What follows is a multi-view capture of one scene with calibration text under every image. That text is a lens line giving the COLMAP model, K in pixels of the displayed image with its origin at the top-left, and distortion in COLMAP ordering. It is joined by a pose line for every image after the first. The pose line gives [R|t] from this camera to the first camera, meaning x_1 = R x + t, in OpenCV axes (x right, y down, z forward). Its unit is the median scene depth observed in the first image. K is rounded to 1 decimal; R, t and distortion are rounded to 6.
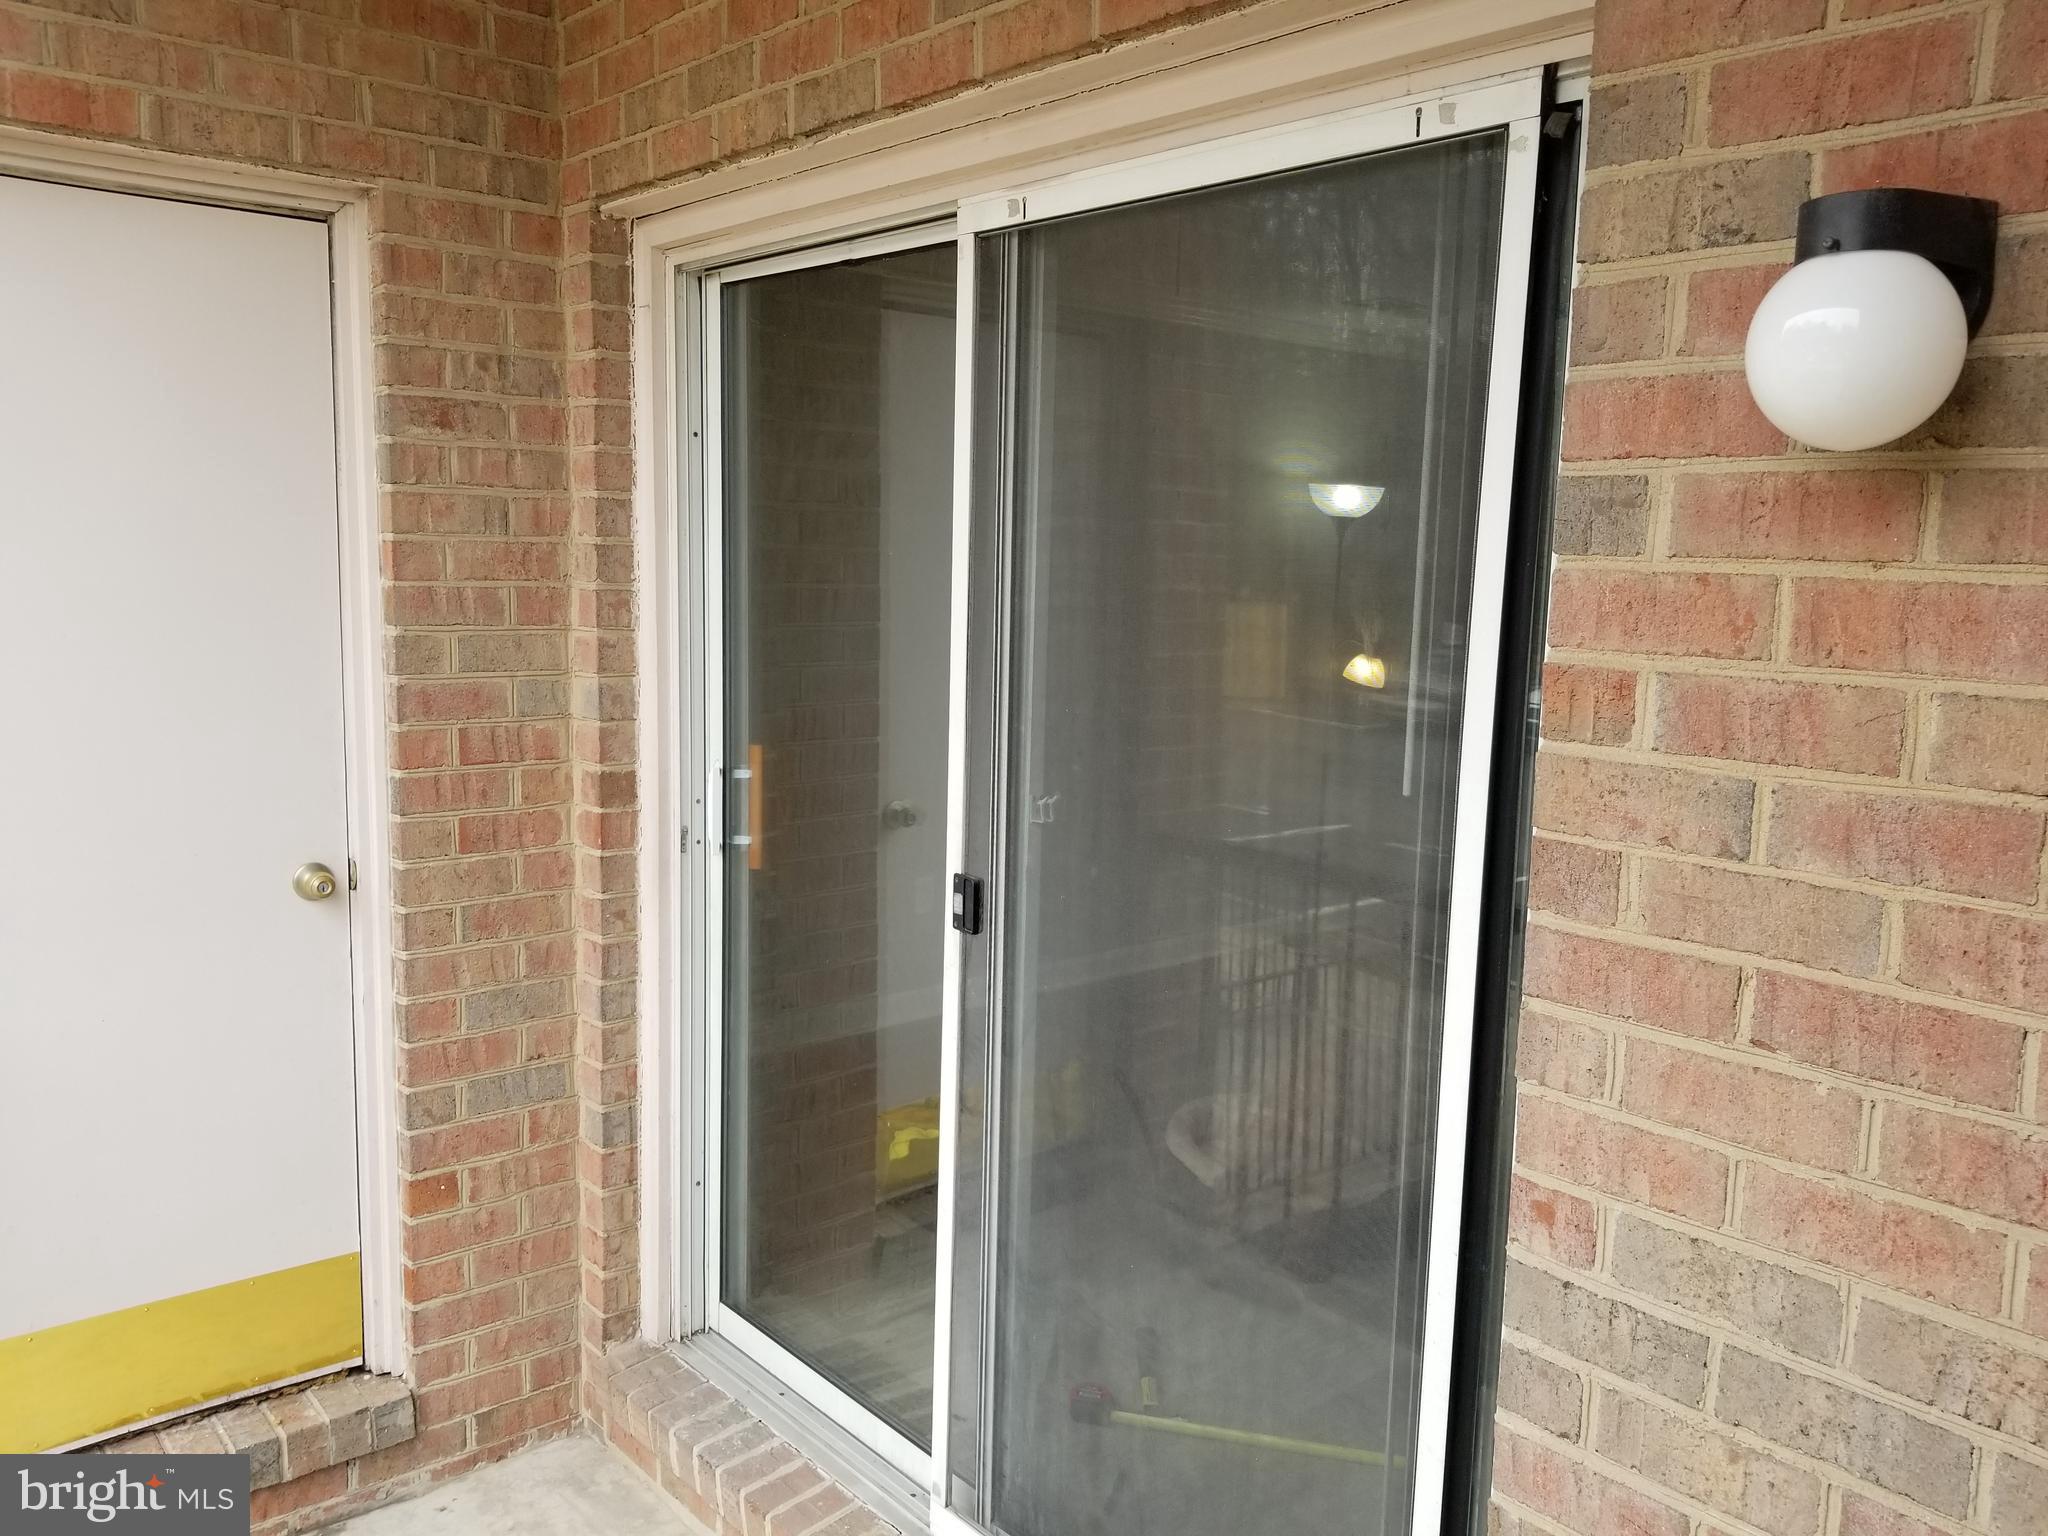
lens RADIAL K [[1591.2, 0, 1025.9], [0, 1591.2, 760.4], [0, 0, 1]] dist [0.039565, -0.057857]
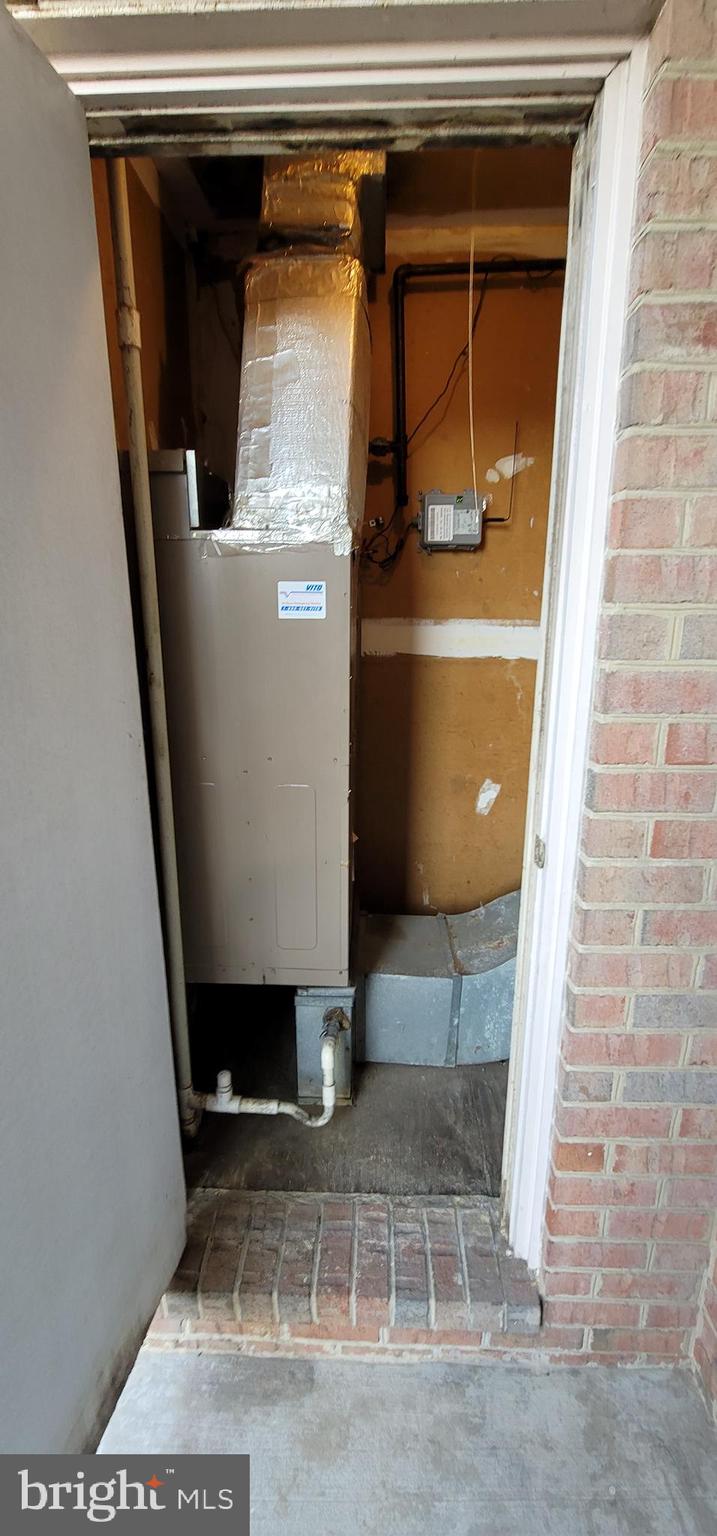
lens RADIAL K [[628.8, 0, 351.3], [0, 628.8, 769.1], [0, 0, 1]] dist [-0.003826, 0.000403]
pose [[0.743235, 0.139045, -0.654422, -0.249928], [-0.071312, 0.989057, 0.129154, -0.026780], [0.665219, -0.049324, 0.745018, 0.610626]]
